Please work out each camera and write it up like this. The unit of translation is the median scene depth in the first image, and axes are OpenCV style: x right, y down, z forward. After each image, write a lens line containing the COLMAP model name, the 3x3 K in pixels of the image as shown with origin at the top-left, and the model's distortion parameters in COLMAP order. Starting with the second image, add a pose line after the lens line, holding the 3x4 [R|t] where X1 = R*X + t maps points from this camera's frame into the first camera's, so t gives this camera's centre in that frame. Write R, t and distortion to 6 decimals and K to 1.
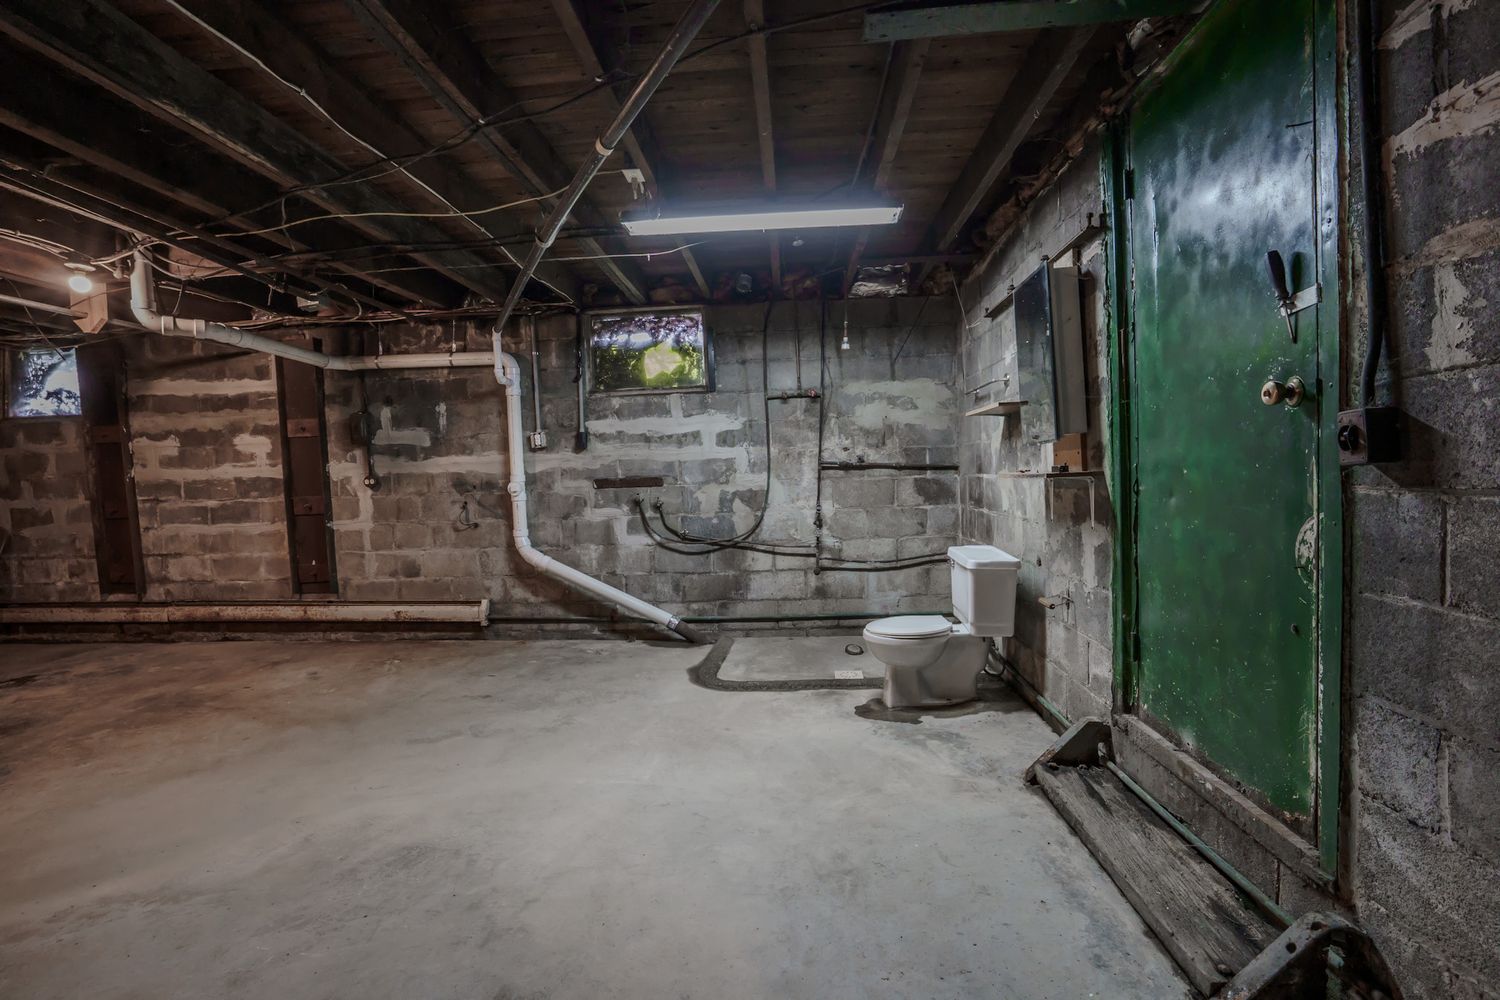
lens RADIAL K [[708.0, 0, 760.9], [0, 708.0, 505.2], [0, 0, 1]] dist [-0.061890, 0.024476]
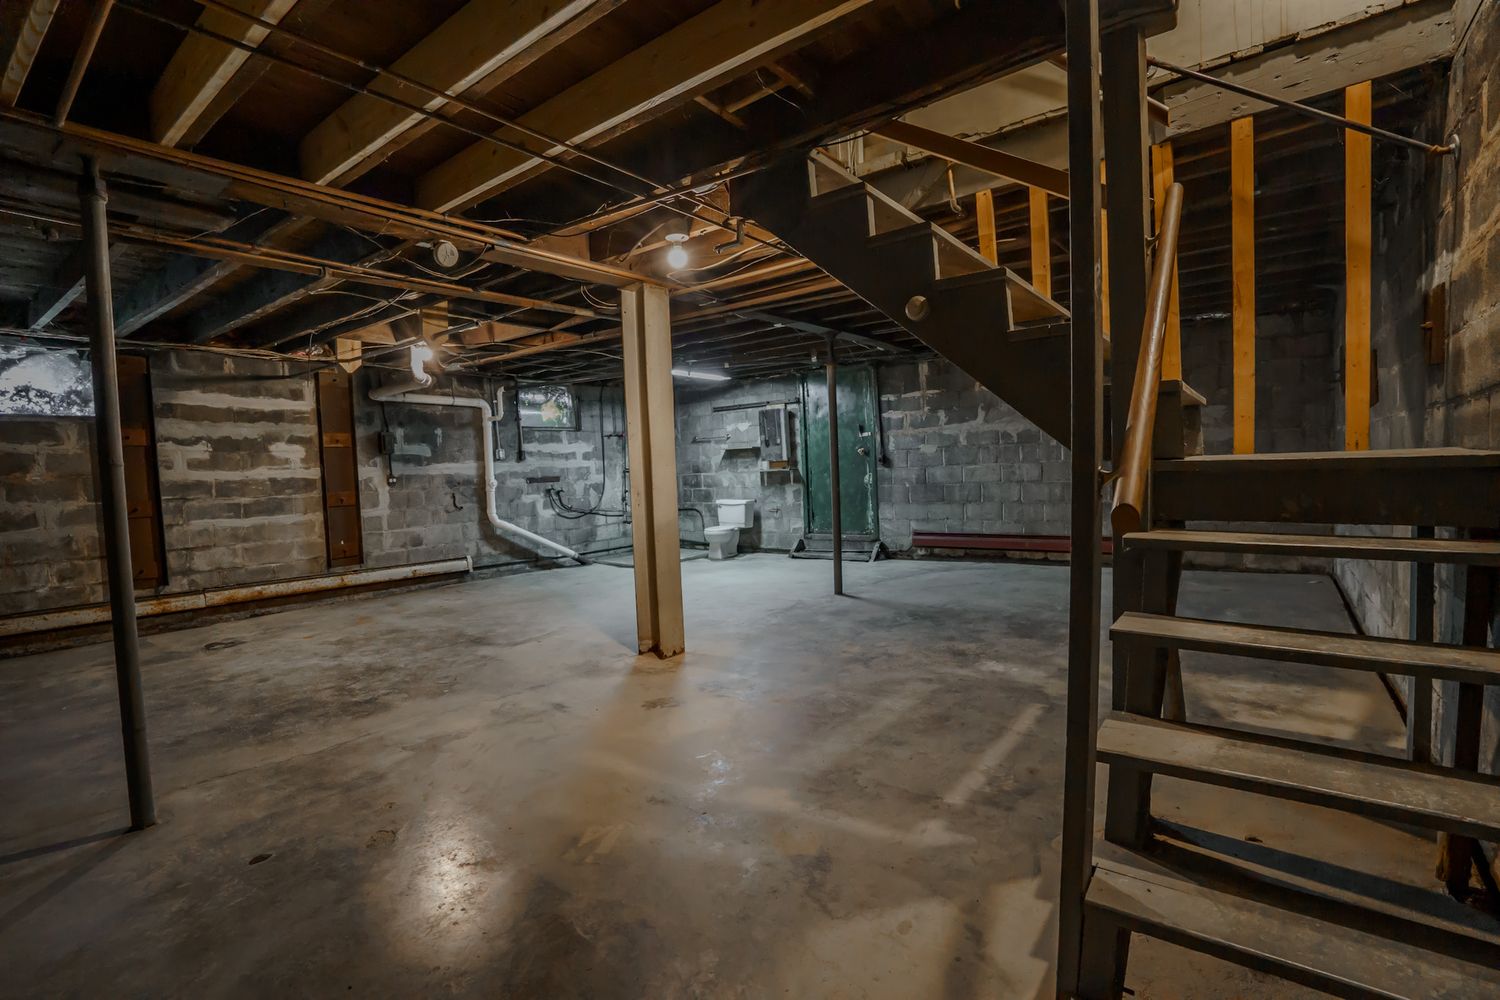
lens RADIAL K [[708.0, 0, 760.9], [0, 708.0, 505.2], [0, 0, 1]] dist [-0.061890, 0.024476]
pose [[0.535168, -0.035477, 0.844000, -1.348191], [0.061800, 0.998085, 0.002768, 0.058426], [-0.842482, 0.050678, 0.536336, -0.385725]]
